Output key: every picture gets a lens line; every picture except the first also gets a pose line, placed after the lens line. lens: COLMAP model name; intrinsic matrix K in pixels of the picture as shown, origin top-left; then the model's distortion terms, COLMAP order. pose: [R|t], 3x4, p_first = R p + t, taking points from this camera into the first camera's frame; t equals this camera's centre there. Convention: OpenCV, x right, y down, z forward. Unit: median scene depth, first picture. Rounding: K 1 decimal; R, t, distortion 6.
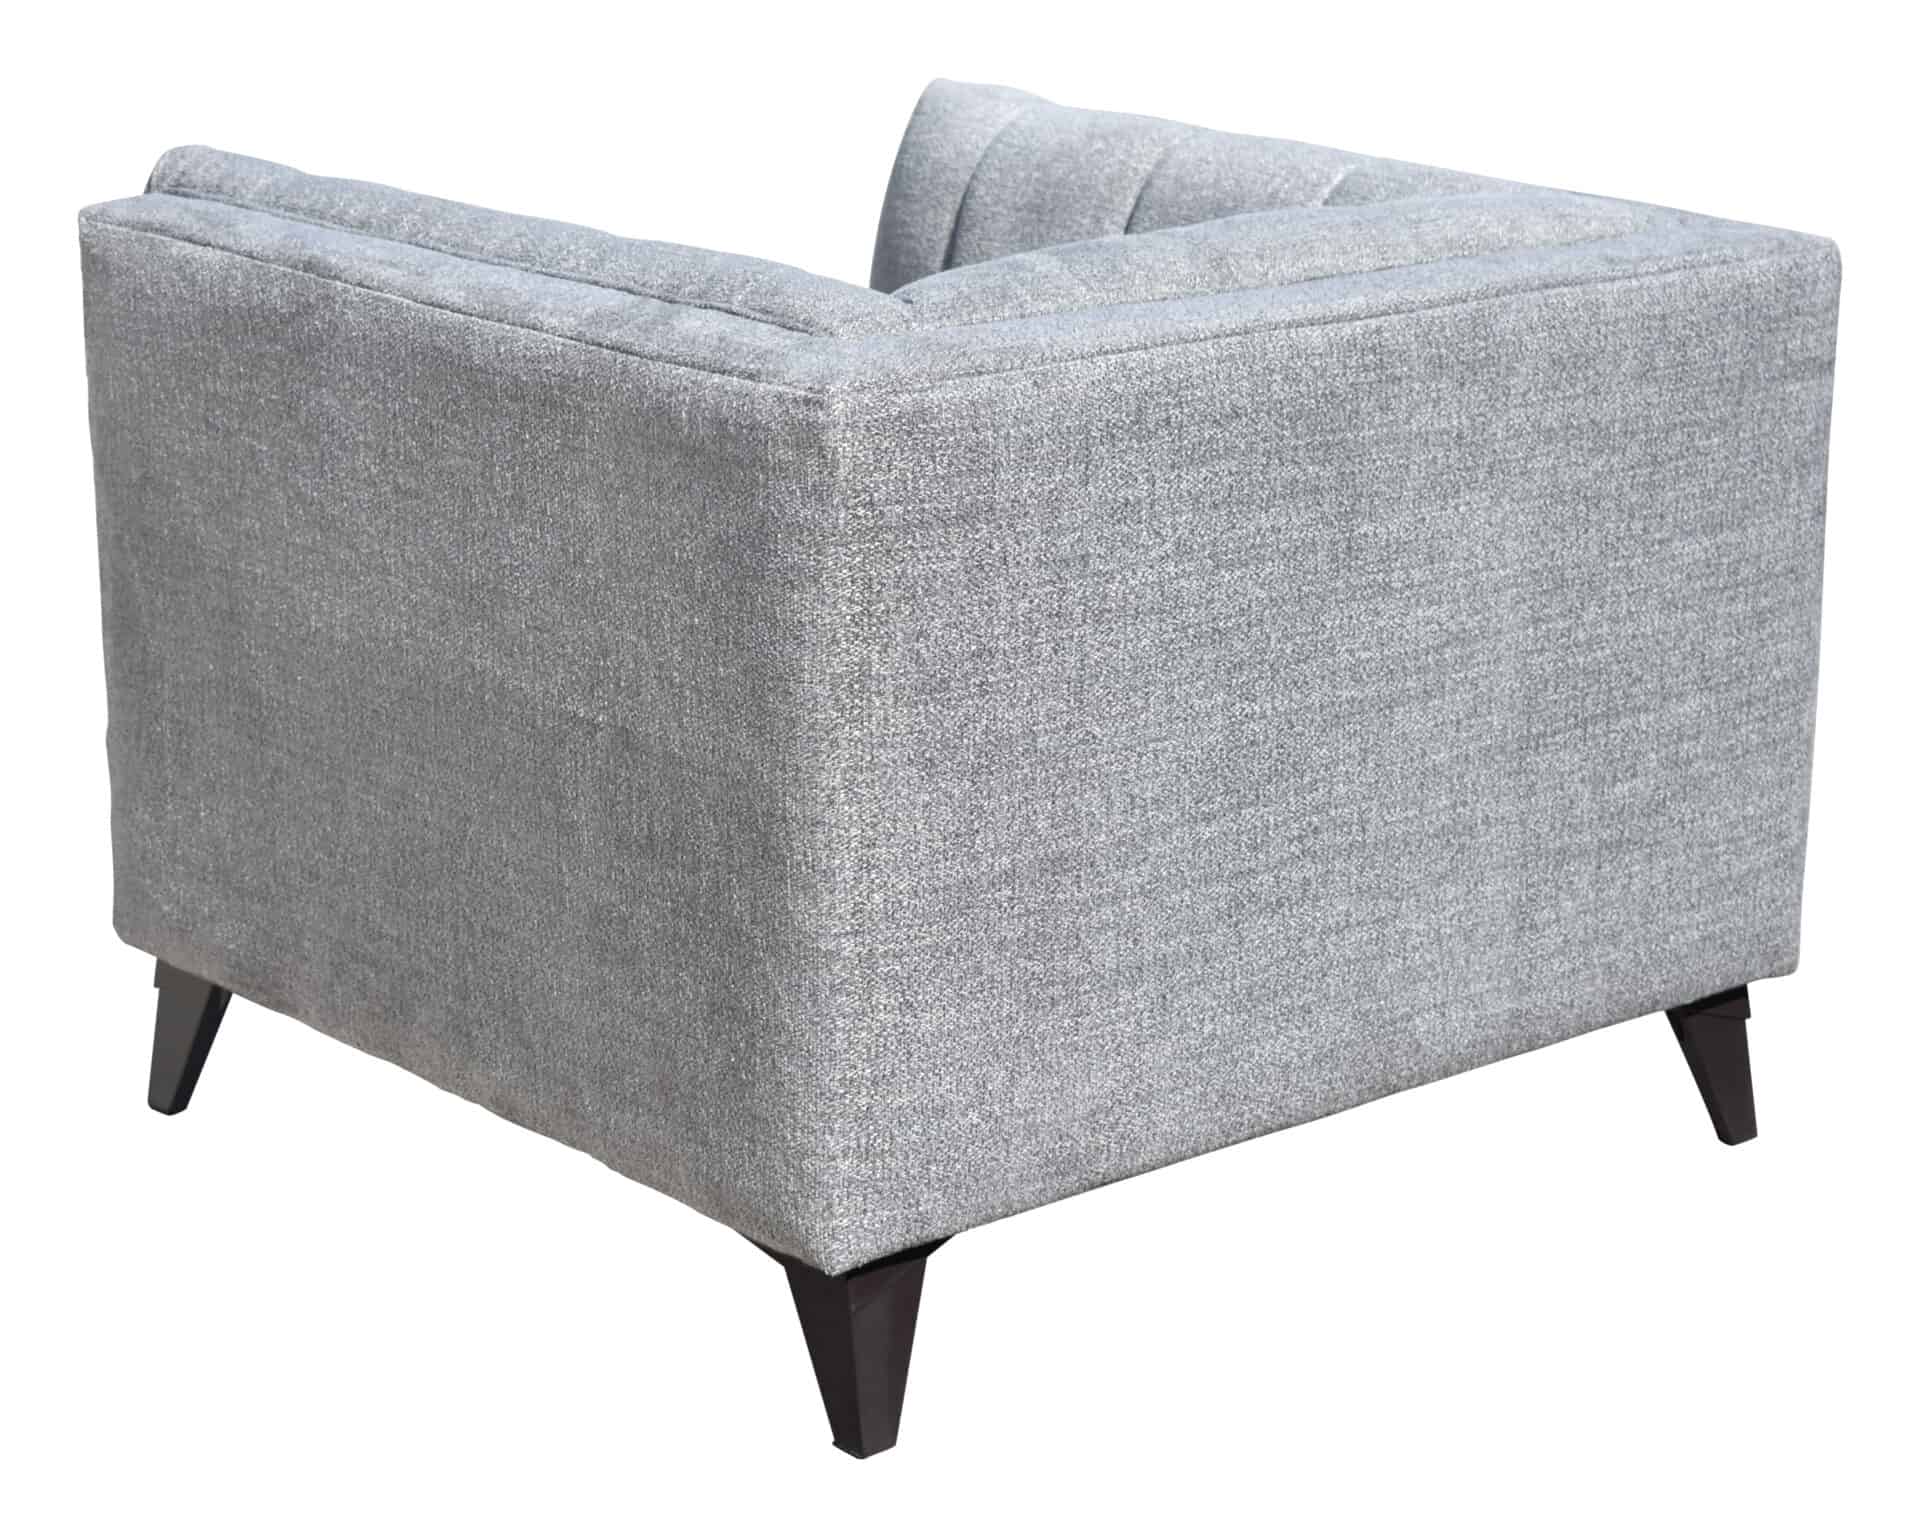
lens RADIAL K [[3984.1, 0, 962.2], [0, 3984.1, 781.8], [0, 0, 1]] dist [0.099932, 0.000000]
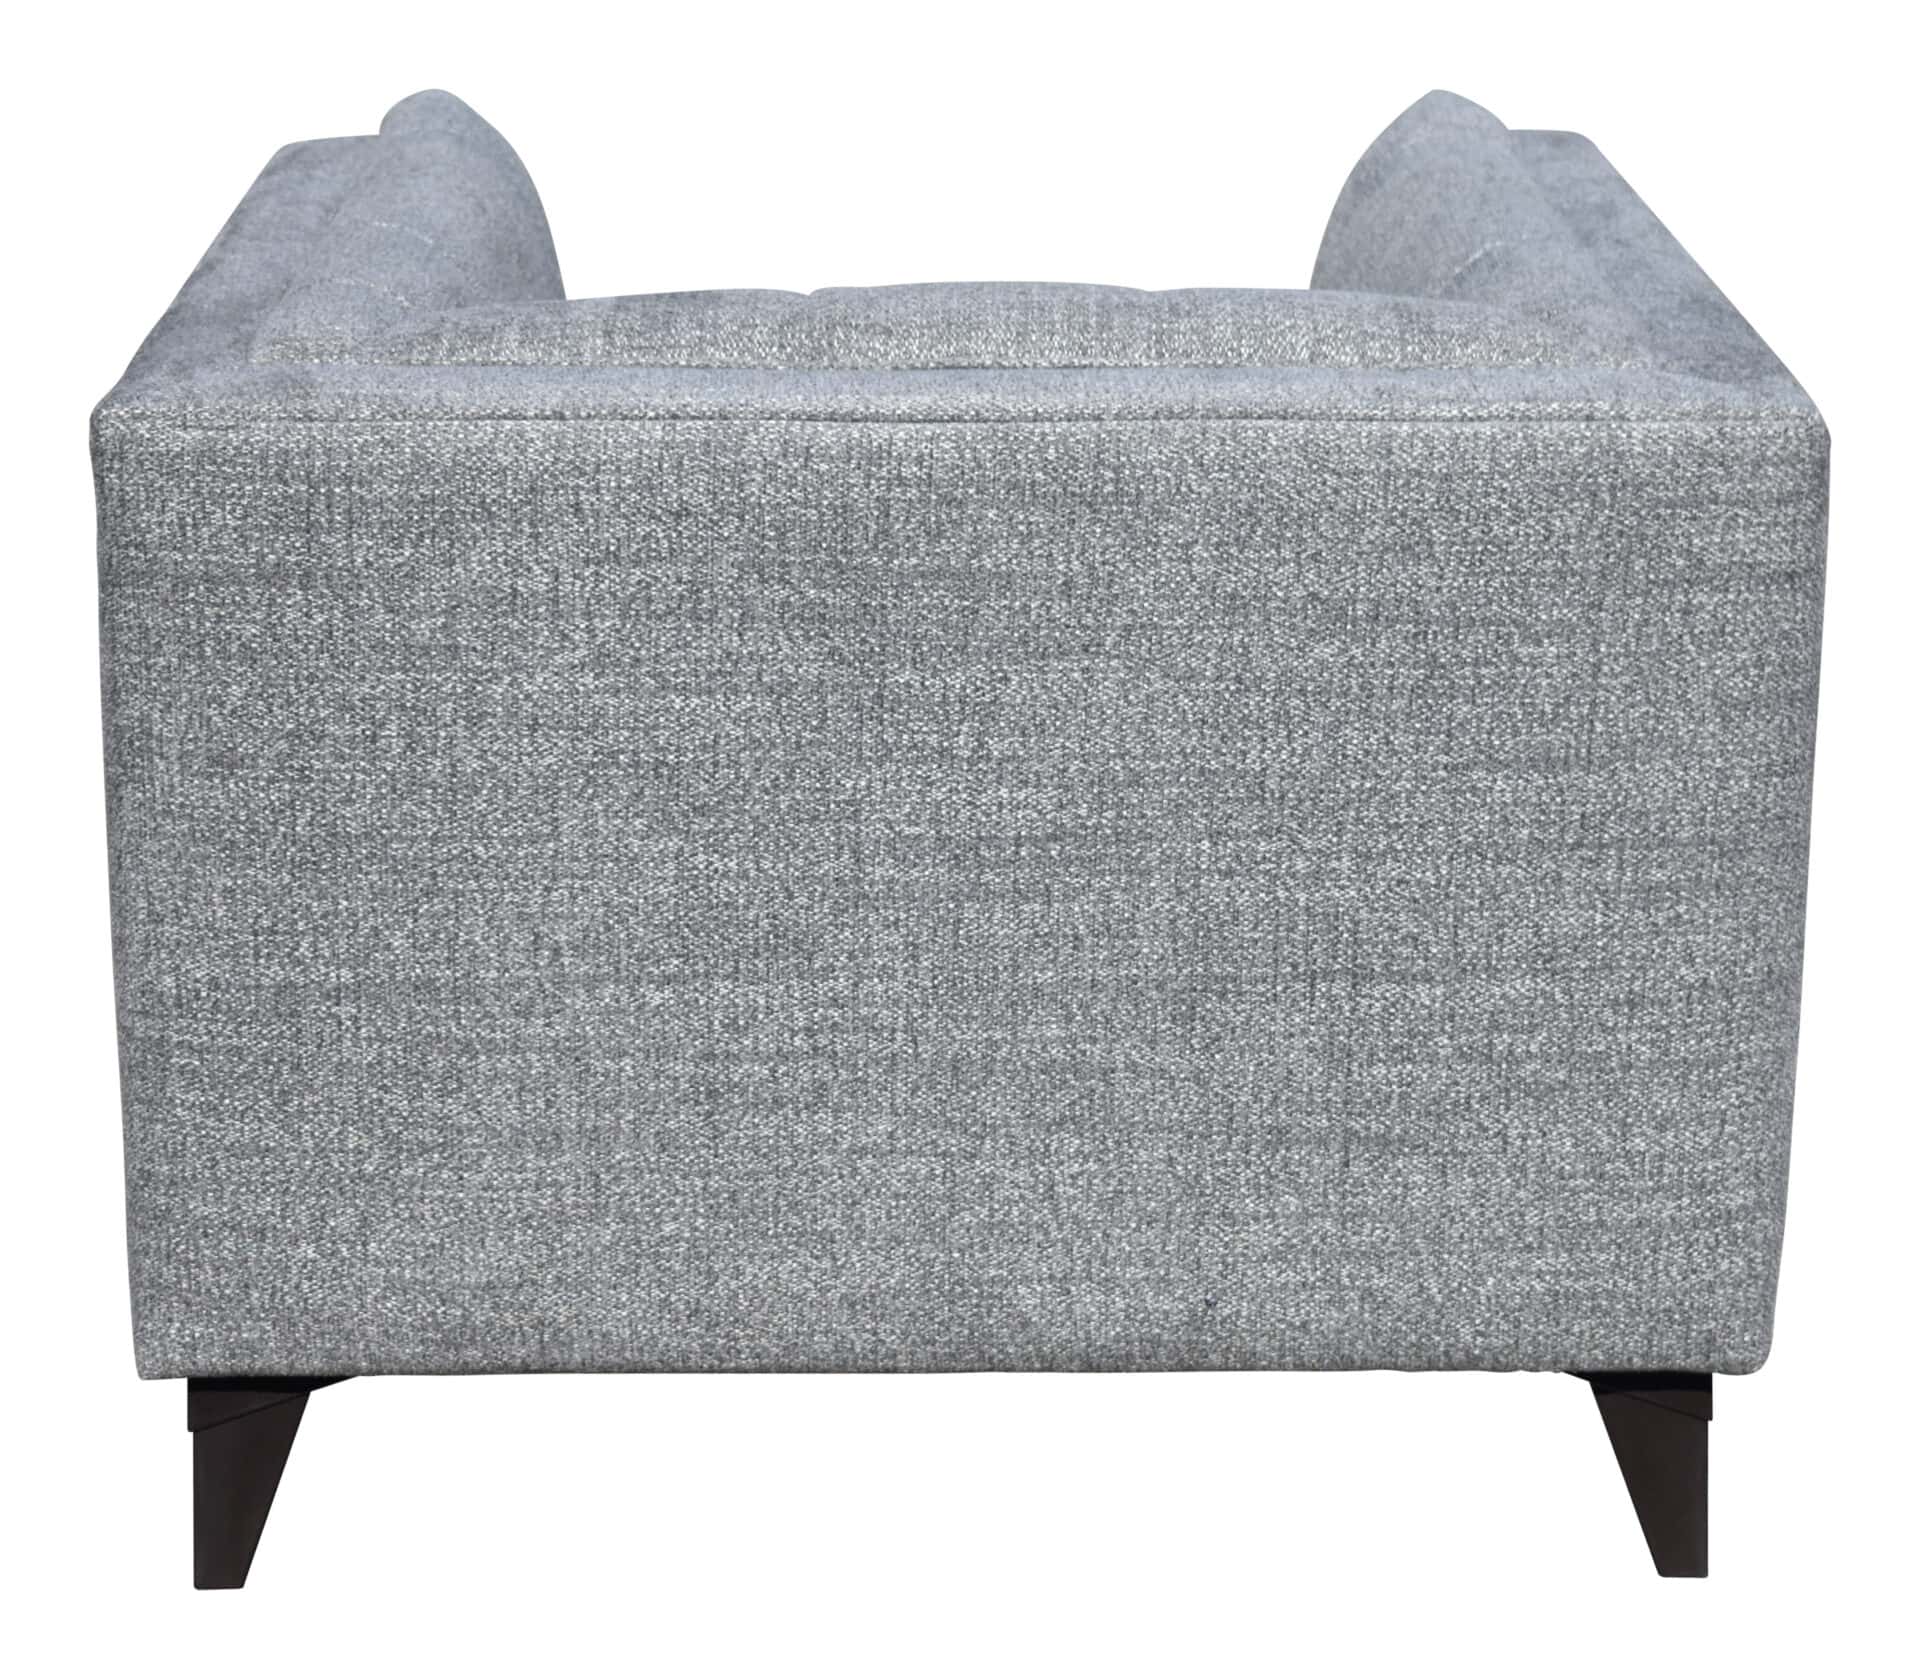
lens RADIAL K [[4358.9, 0, 960.2], [0, 4358.9, 828.3], [0, 0, 1]] dist [0.052648, 0.000000]
pose [[0.778225, 0.194235, -0.597193, 0.646143], [-0.175198, 0.980360, 0.090552, -0.115540], [0.603052, 0.034157, 0.796970, 0.298148]]
